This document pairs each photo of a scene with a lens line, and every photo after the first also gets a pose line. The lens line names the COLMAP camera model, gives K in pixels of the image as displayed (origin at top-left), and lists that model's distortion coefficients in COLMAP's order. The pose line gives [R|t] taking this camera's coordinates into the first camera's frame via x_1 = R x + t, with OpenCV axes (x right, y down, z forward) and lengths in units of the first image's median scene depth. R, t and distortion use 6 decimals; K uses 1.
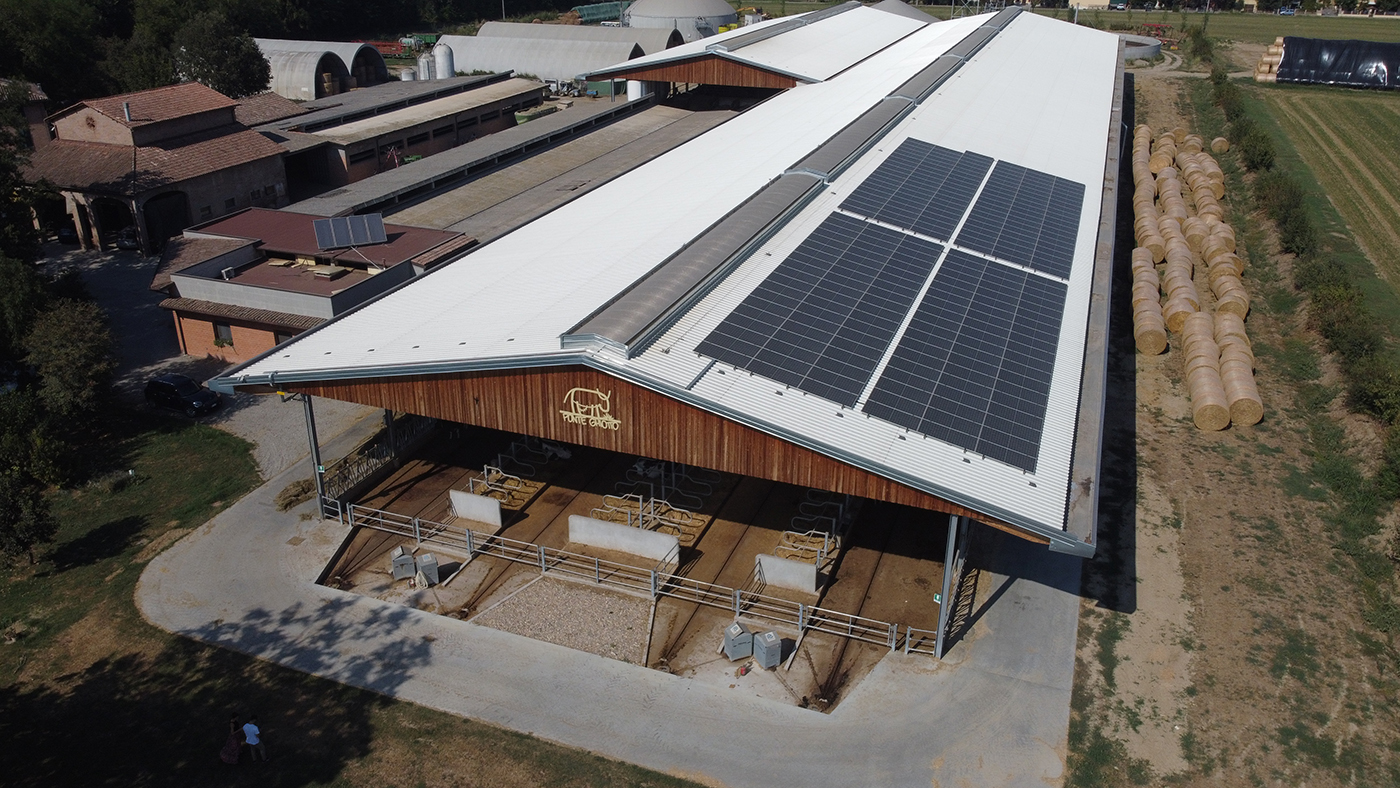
lens RADIAL K [[1035.3, 0, 693.7], [0, 1035.3, 406.3], [0, 0, 1]] dist [0.000699, -0.002938]
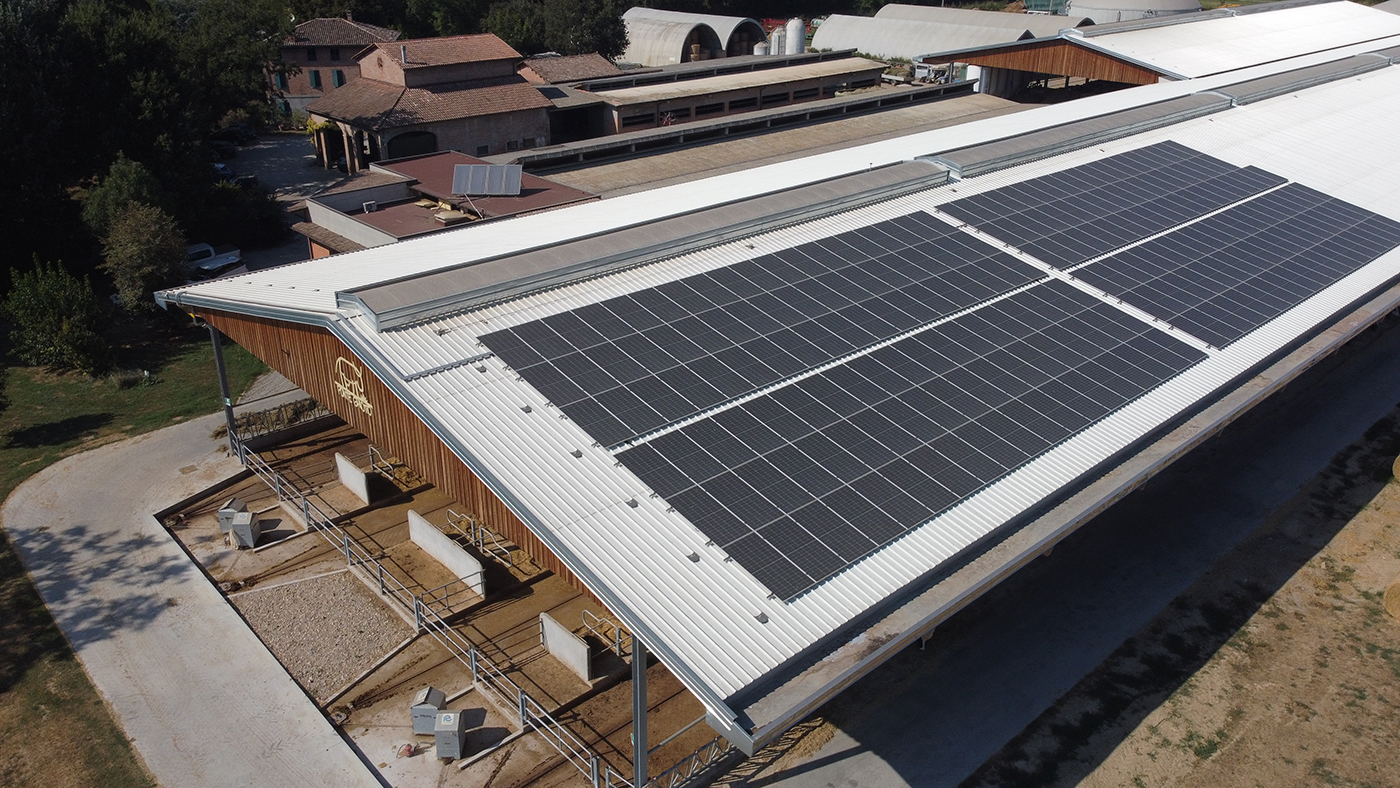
lens RADIAL K [[1042.8, 0, 700.0], [0, 1042.8, 394.0], [0, 0, 1]] dist [0.004913, -0.006053]
pose [[0.894012, 0.187561, -0.406895, 0.416411], [-0.192320, 0.980886, 0.029589, -0.058391], [0.404667, 0.051801, 0.912996, 0.293974]]
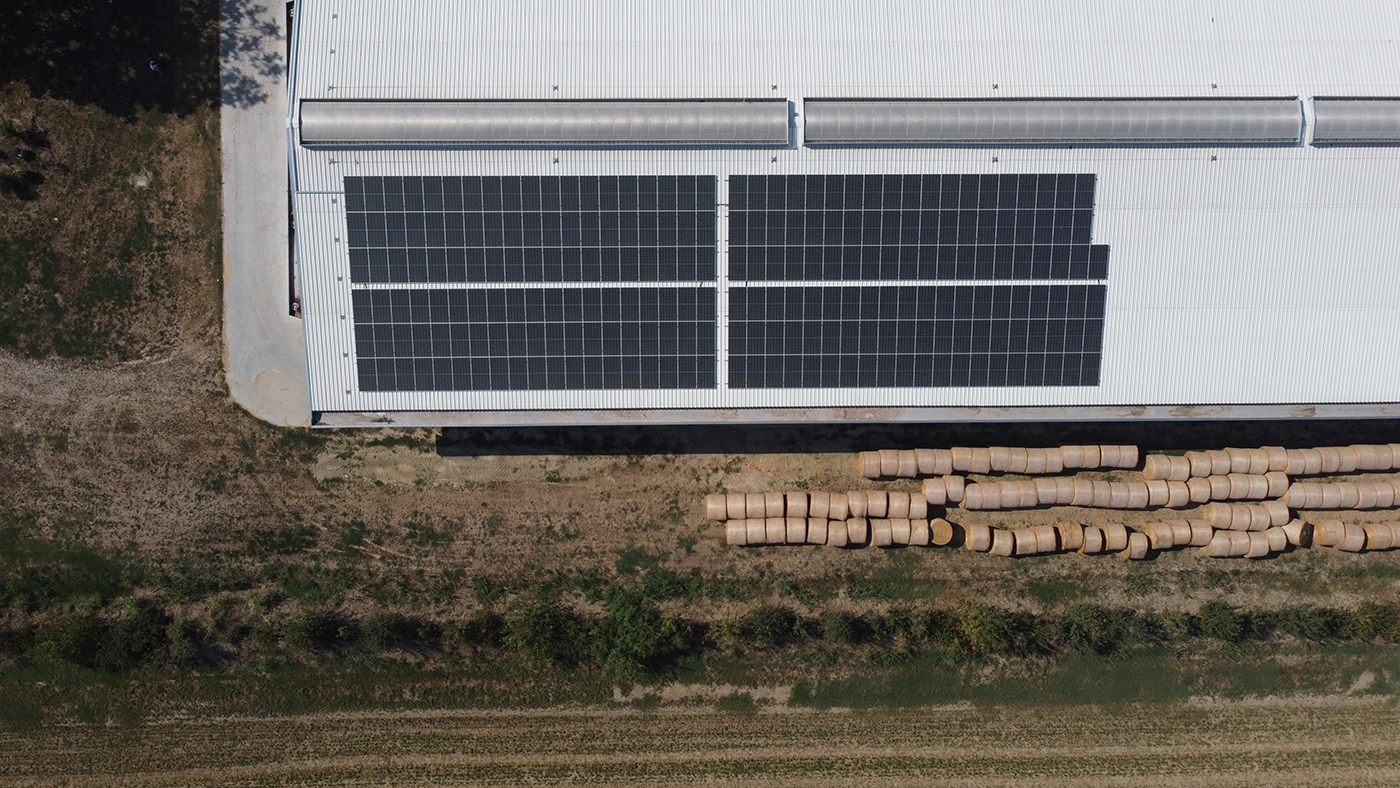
lens RADIAL K [[1041.5, 0, 733.2], [0, 1041.5, 357.8], [0, 0, 1]] dist [0.024733, -0.001121]
pose [[0.365268, 0.930881, -0.006300, 0.412452], [-0.428387, 0.174095, 0.886665, -1.432563], [0.826477, -0.321171, 0.462369, 0.572809]]
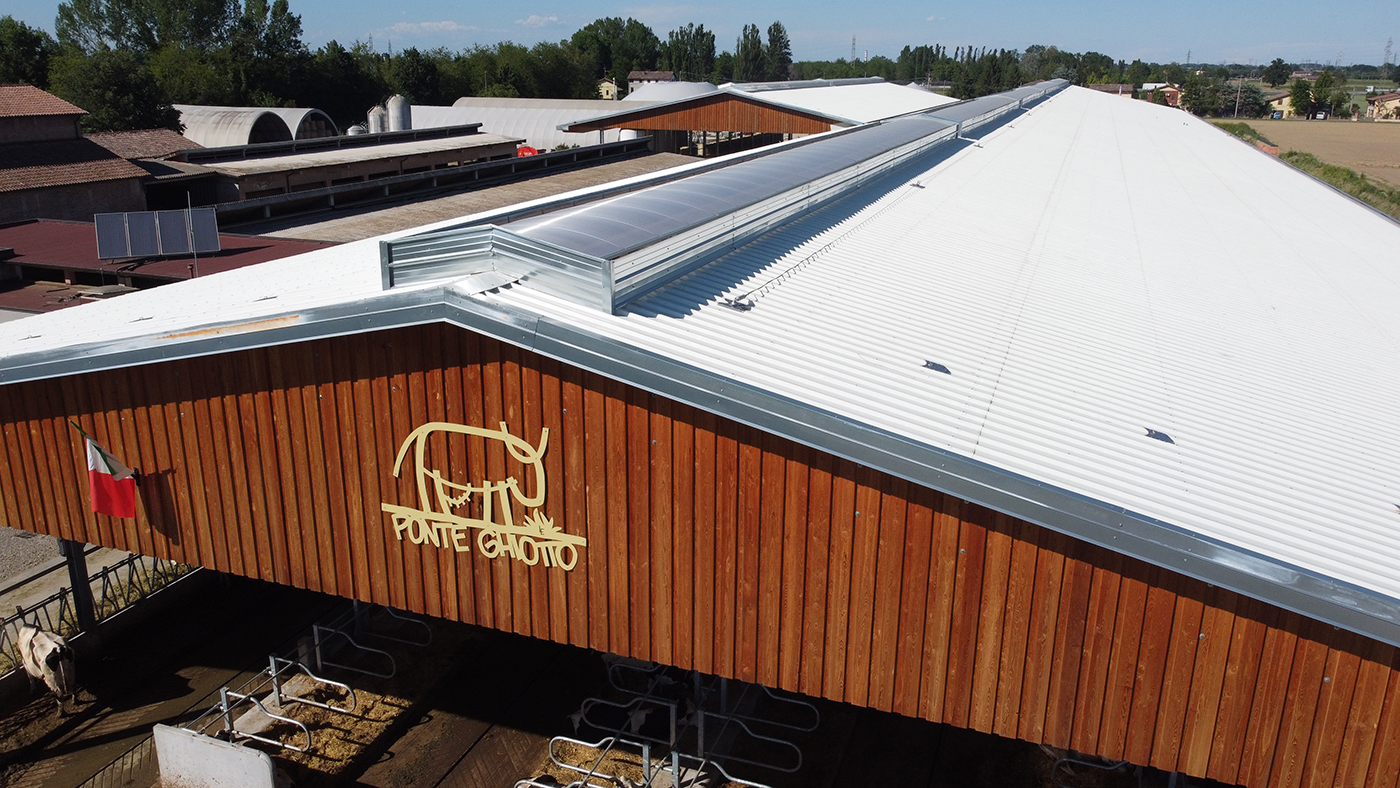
lens RADIAL K [[1050.0, 0, 693.3], [0, 1050.0, 397.8], [0, 0, 1]] dist [0.003601, -0.003784]
pose [[0.999969, 0.002141, 0.007630, -0.036301], [-0.001086, 0.990747, -0.135716, 0.012691], [-0.007850, 0.135703, 0.990718, 0.596779]]
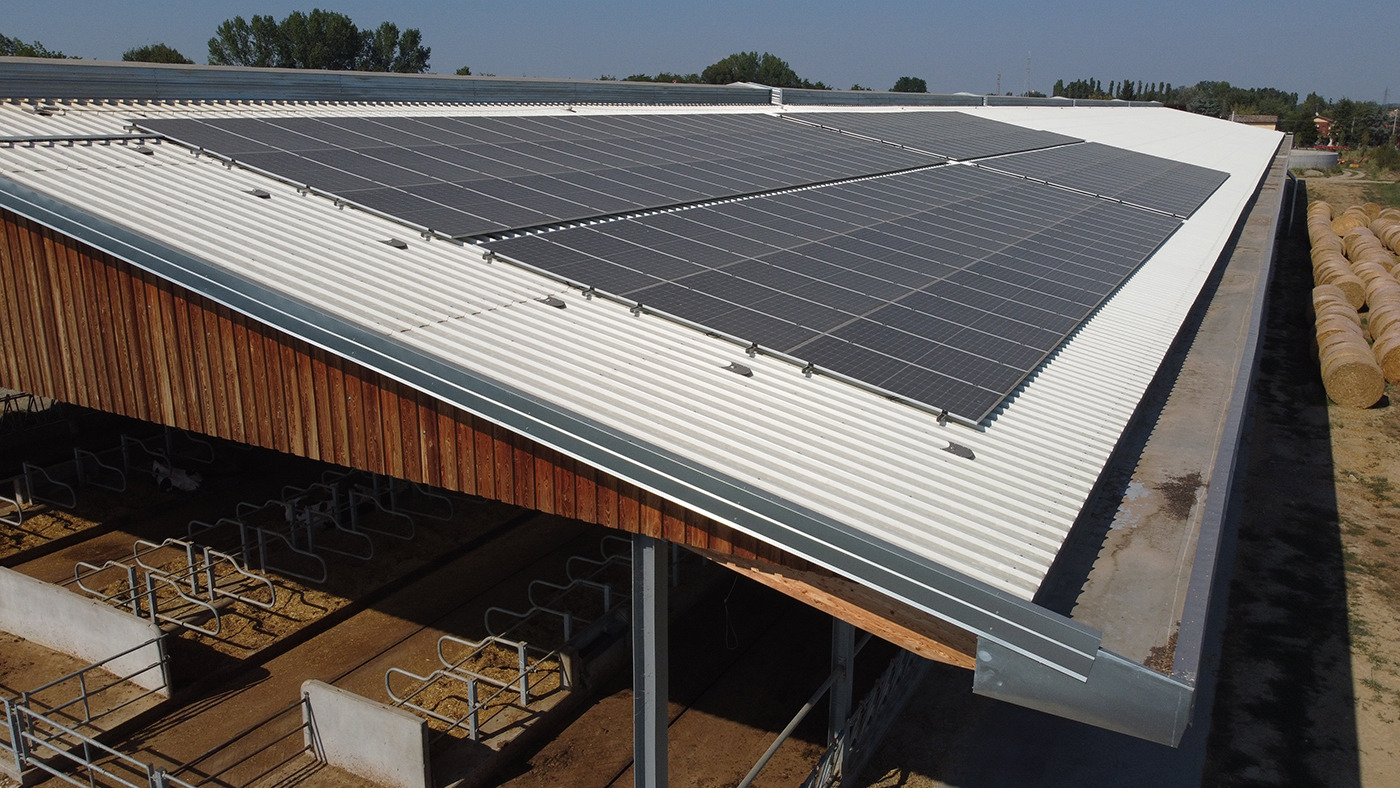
lens RADIAL K [[1050.0, 0, 693.3], [0, 1050.0, 397.8], [0, 0, 1]] dist [0.003601, -0.003784]
pose [[0.990221, 0.039234, -0.133877, 0.230131], [-0.061421, 0.984235, -0.165860, 0.087132], [0.125259, 0.172461, 0.977020, 0.563829]]
